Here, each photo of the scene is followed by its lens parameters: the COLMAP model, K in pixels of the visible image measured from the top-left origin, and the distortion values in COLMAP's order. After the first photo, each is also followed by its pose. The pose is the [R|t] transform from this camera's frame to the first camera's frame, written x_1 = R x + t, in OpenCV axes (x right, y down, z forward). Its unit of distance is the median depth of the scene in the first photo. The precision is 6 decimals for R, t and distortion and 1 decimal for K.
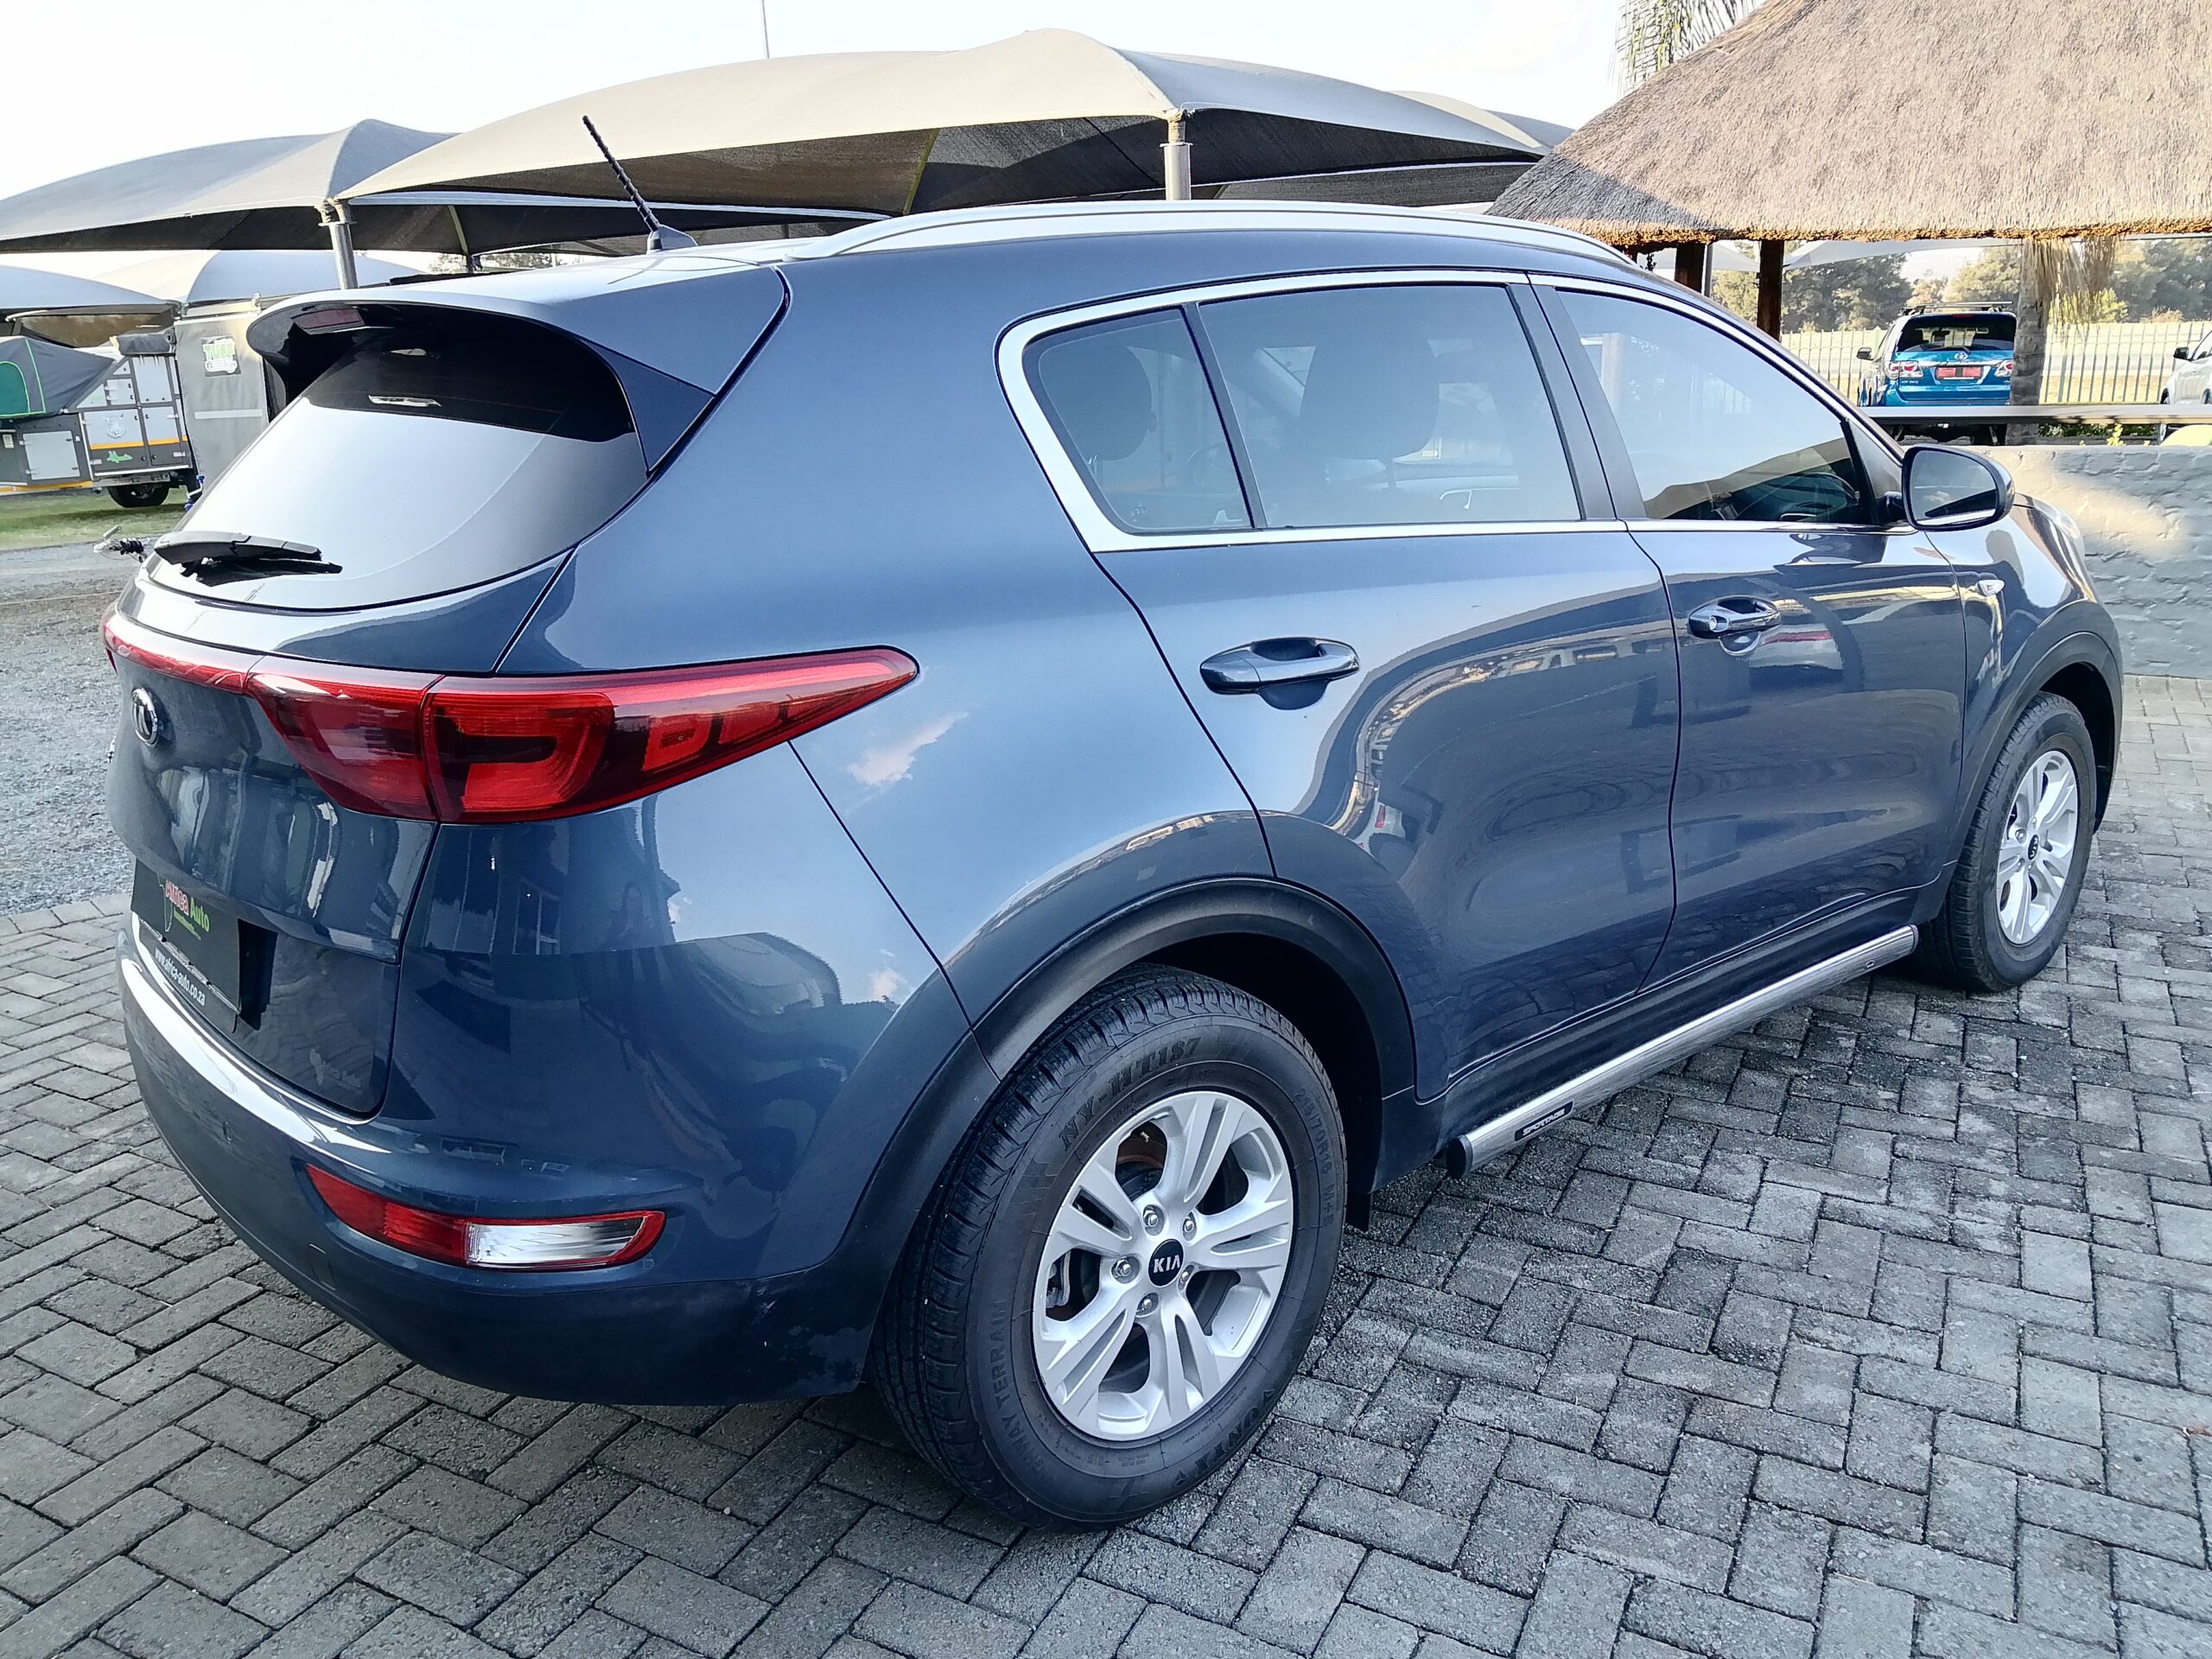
lens RADIAL K [[1654.7, 0, 1100.7], [0, 1654.7, 834.8], [0, 0, 1]] dist [0.033634, -0.058714]
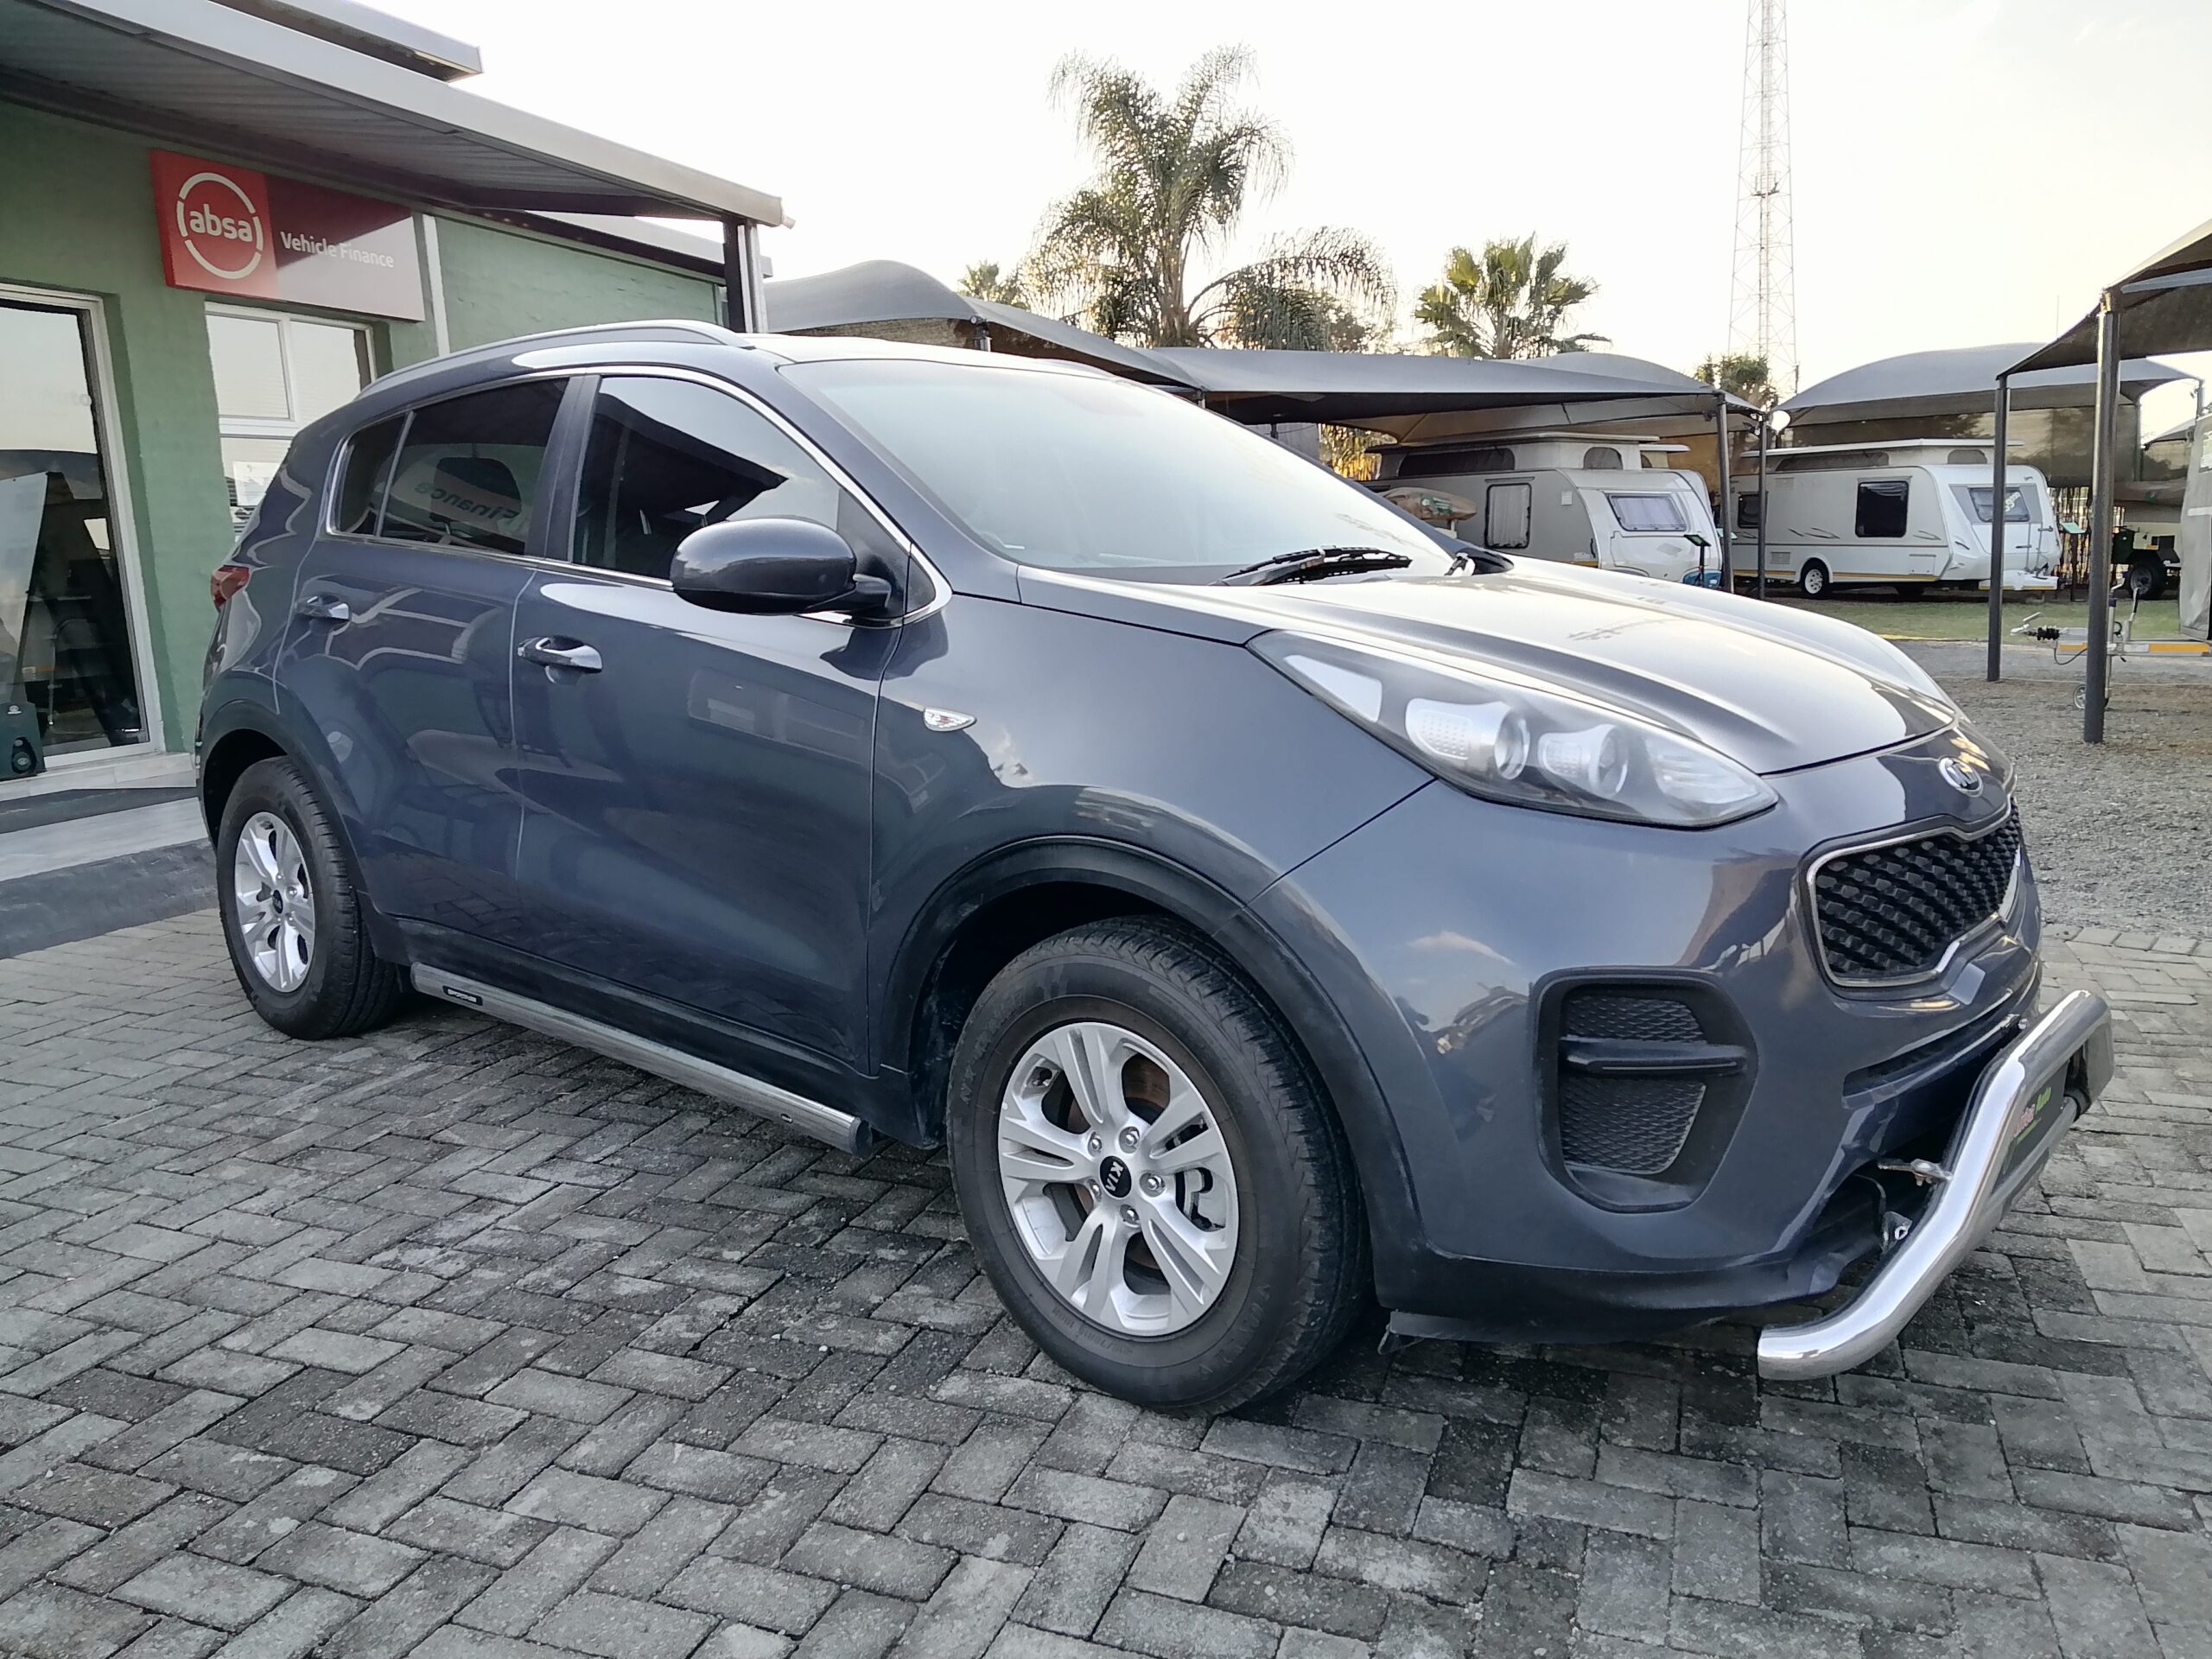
lens RADIAL K [[1654.7, 0, 1118.6], [0, 1654.7, 829.5], [0, 0, 1]] dist [0.033634, -0.058714]
pose [[0.146190, 0.201072, -0.968606, 1.502139], [-0.260940, 0.952287, 0.158301, -0.283545], [0.954221, 0.229606, 0.191683, 1.131421]]
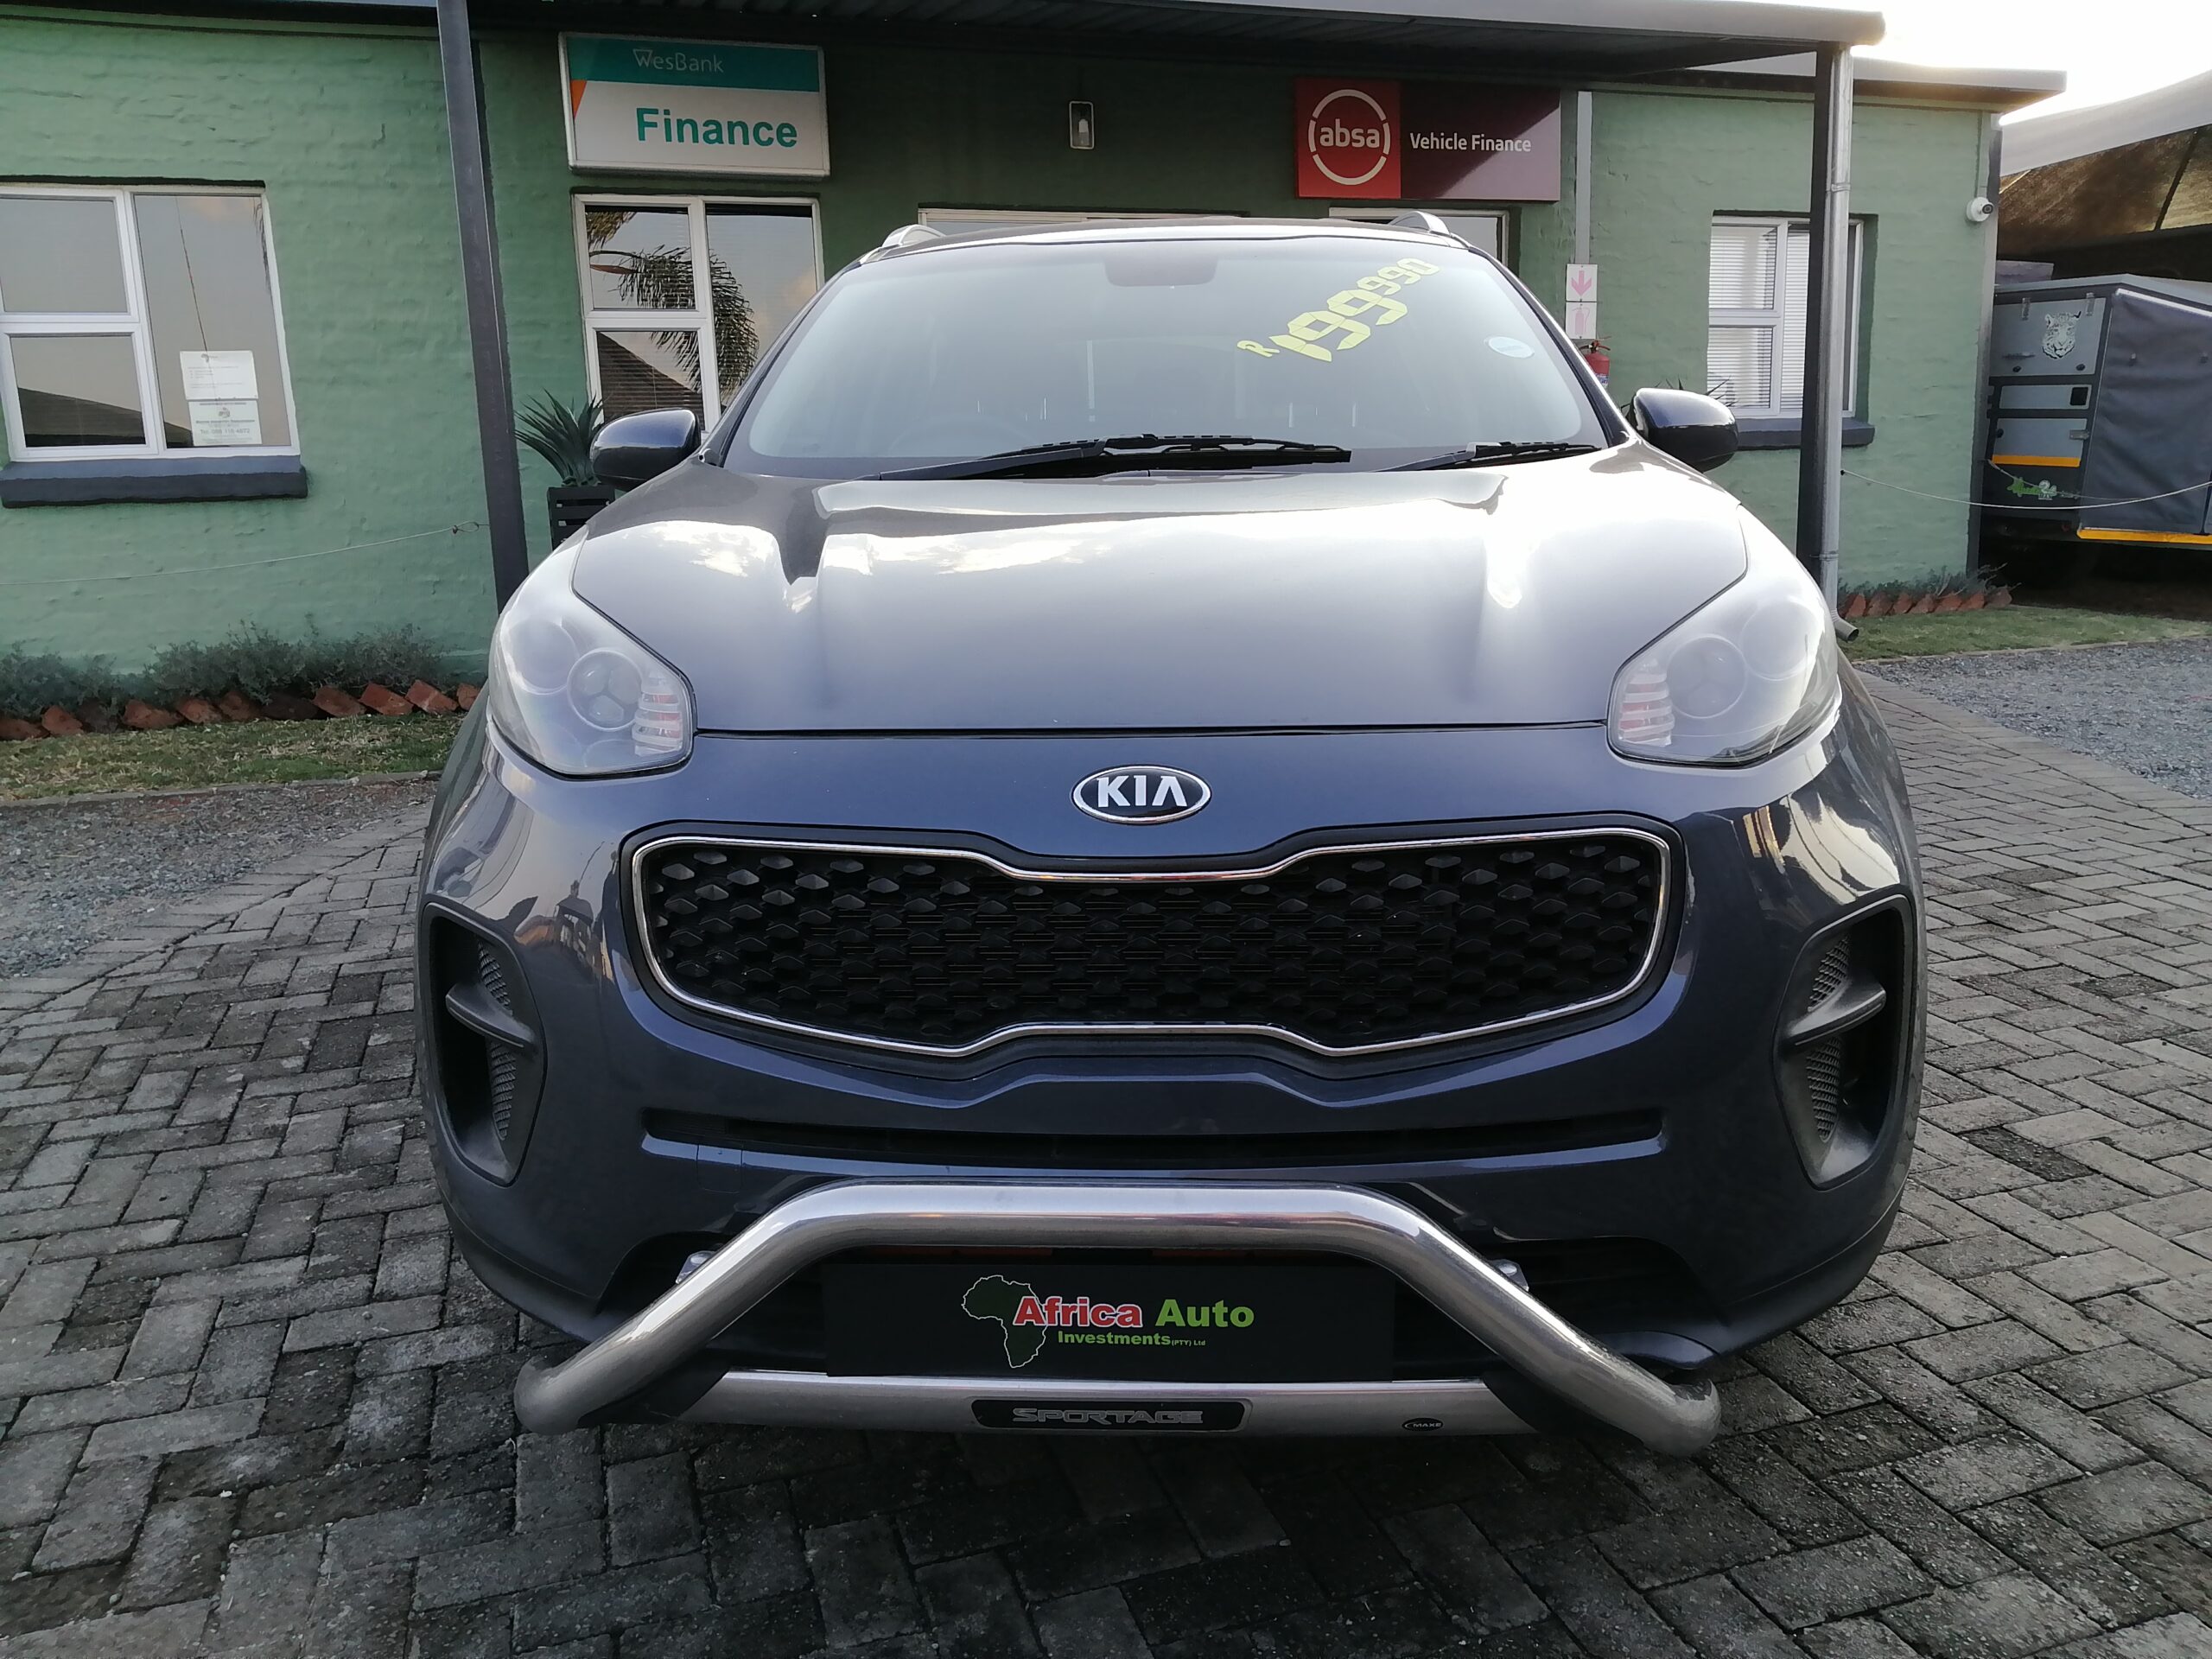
lens RADIAL K [[1654.7, 0, 1111.5], [0, 1654.7, 824.3], [0, 0, 1]] dist [0.033634, -0.058714]
pose [[-0.686814, 0.207309, -0.696642, 1.143826], [-0.160338, 0.891636, 0.423412, -0.509975], [0.708928, 0.402503, -0.579148, 2.003022]]
